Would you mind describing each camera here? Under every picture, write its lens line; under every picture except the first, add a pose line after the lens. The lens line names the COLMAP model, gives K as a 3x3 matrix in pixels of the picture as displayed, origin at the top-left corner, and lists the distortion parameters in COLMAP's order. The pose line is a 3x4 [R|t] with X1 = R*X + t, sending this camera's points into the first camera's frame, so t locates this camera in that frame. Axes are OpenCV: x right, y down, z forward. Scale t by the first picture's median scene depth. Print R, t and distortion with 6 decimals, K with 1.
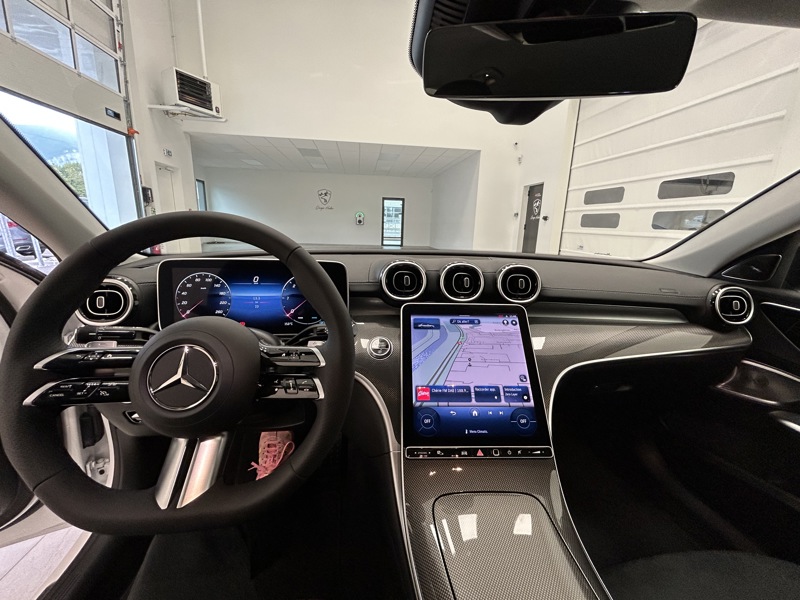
lens RADIAL K [[315.6, 0, 400.0], [0, 315.6, 300.0], [0, 0, 1]] dist [0.002864, 0.000425]
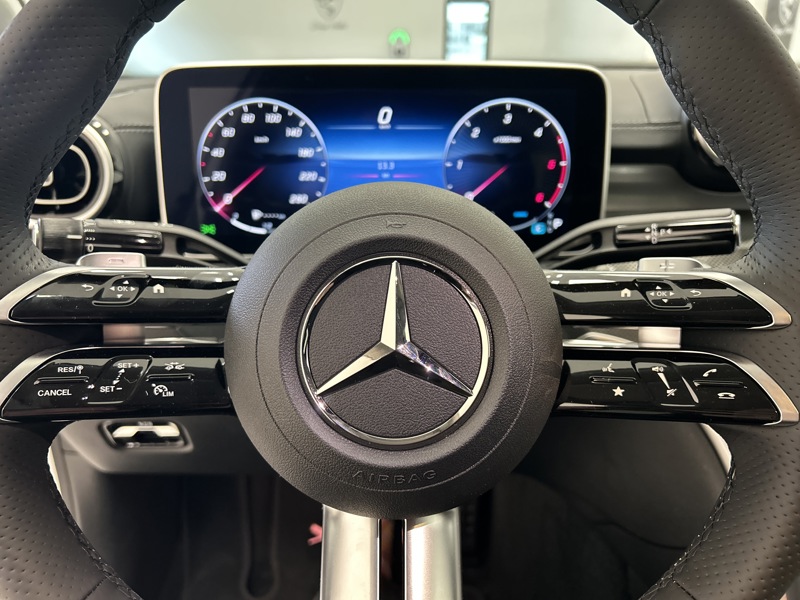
lens RADIAL K [[598.6, 0, 400.0], [0, 598.6, 300.0], [0, 0, 1]] dist [0.000327, -0.005559]
pose [[0.995510, 0.011025, -0.094013, -0.369088], [0.002206, 0.990221, 0.139490, 0.060526], [0.094631, -0.139071, 0.985751, 0.226016]]
